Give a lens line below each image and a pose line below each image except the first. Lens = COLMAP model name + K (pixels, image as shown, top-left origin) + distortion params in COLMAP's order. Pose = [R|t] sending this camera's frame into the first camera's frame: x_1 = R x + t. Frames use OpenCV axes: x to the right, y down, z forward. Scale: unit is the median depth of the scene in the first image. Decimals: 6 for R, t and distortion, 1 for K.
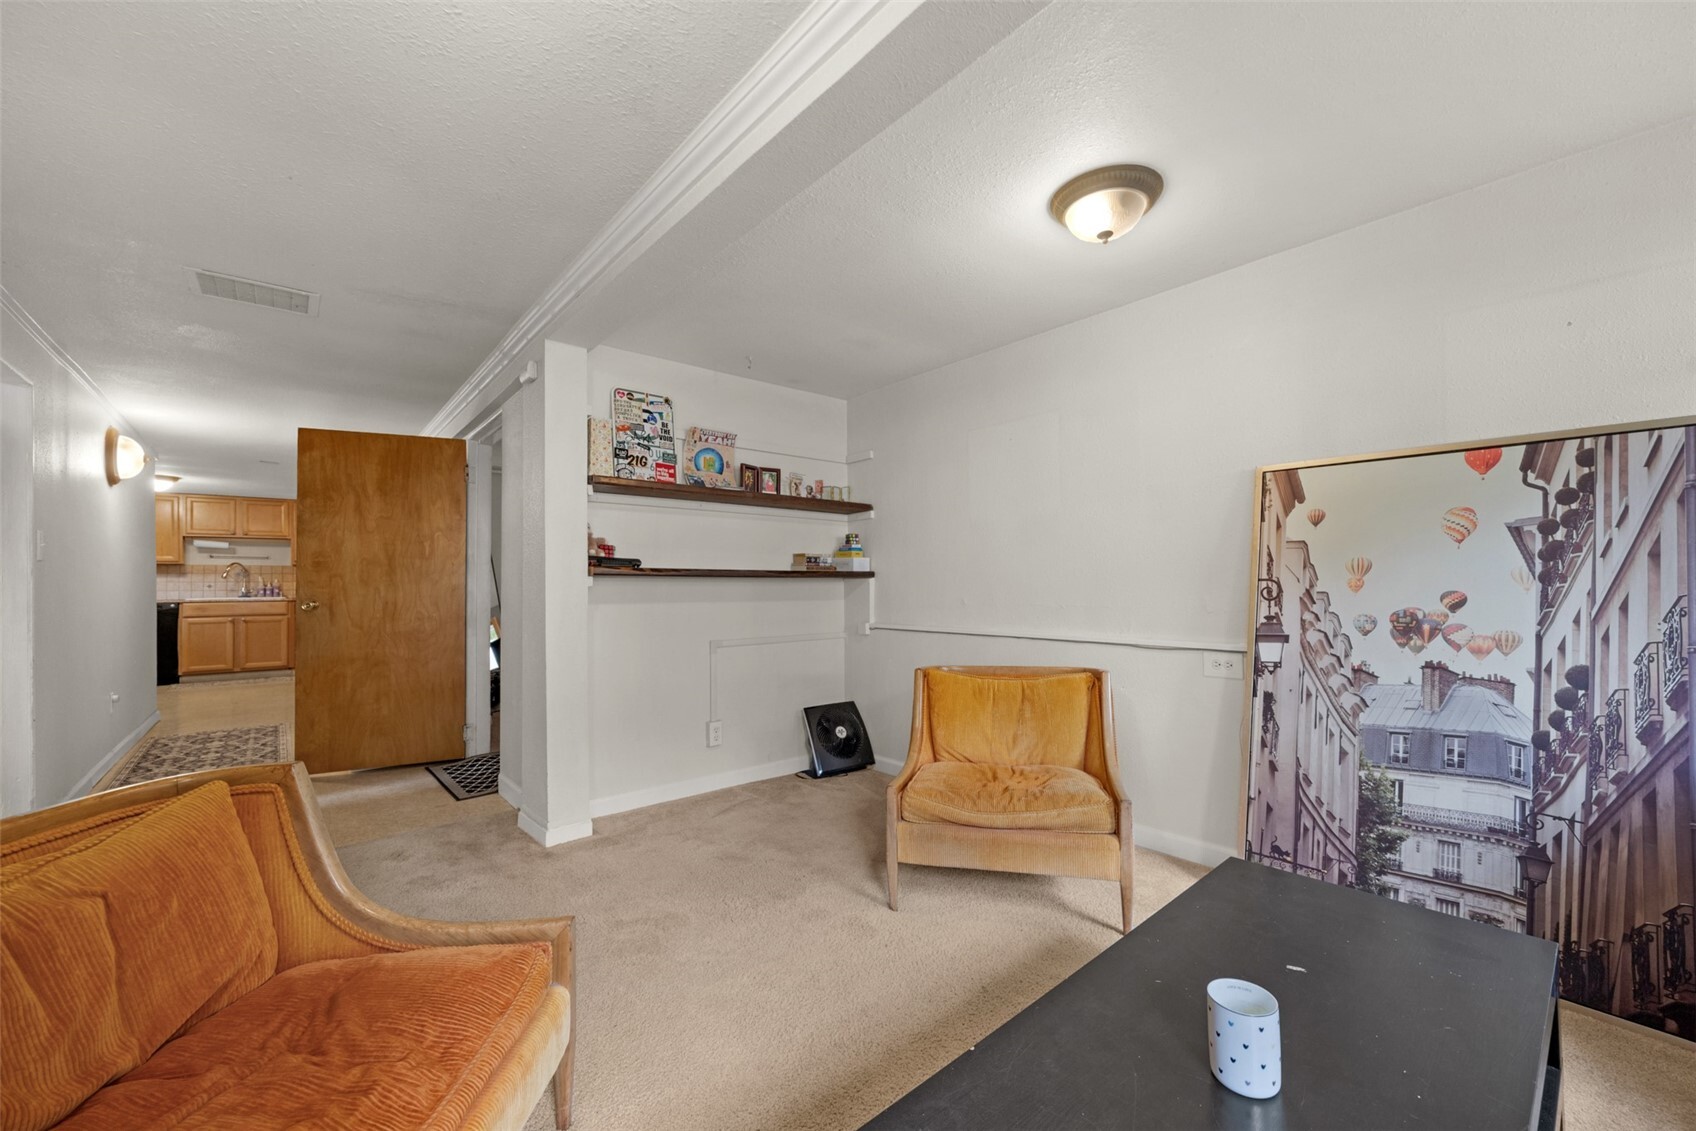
lens RADIAL K [[677.8, 0, 871.3], [0, 677.8, 570.6], [0, 0, 1]] dist [-0.012072, 0.000061]
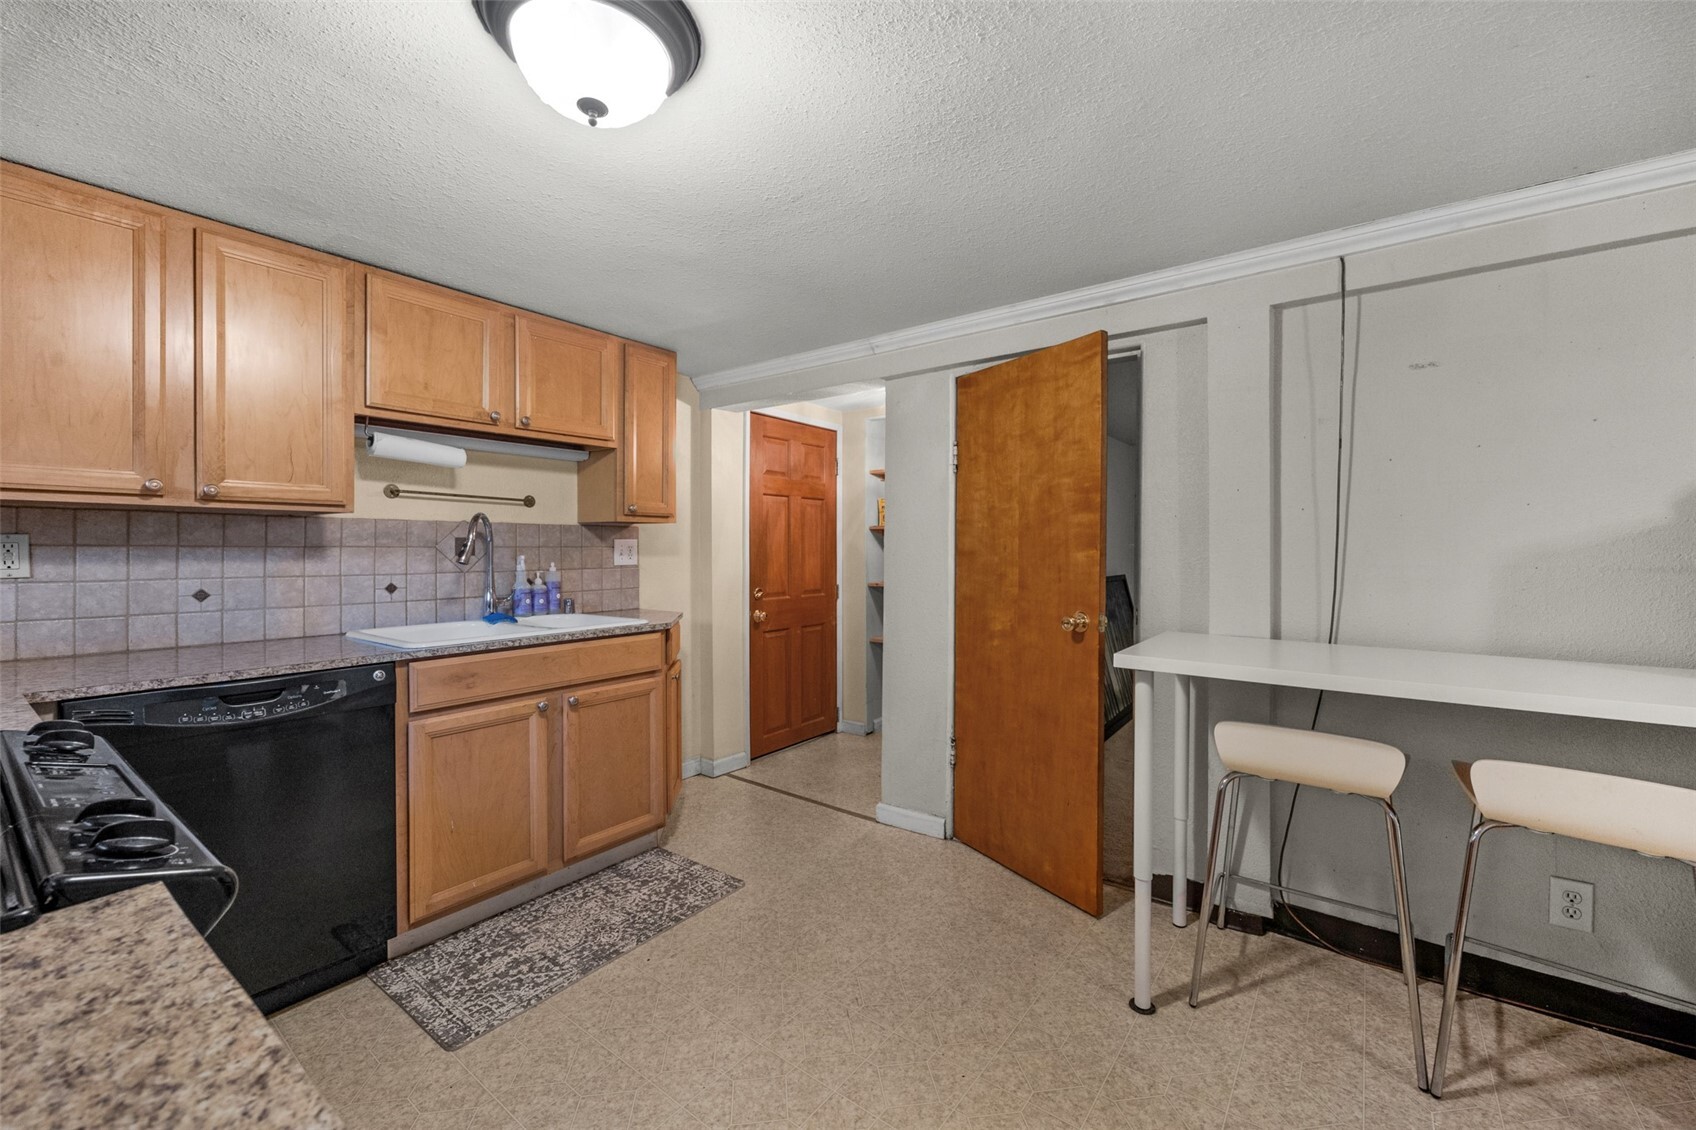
lens RADIAL K [[703.2, 0, 872.8], [0, 703.2, 561.1], [0, 0, 1]] dist [-0.001170, -0.000309]
pose [[0.976061, 0.001242, 0.217494, -0.248143], [-0.008587, 0.999424, 0.032832, -0.000478], [-0.217328, -0.033913, 0.975509, 0.188248]]
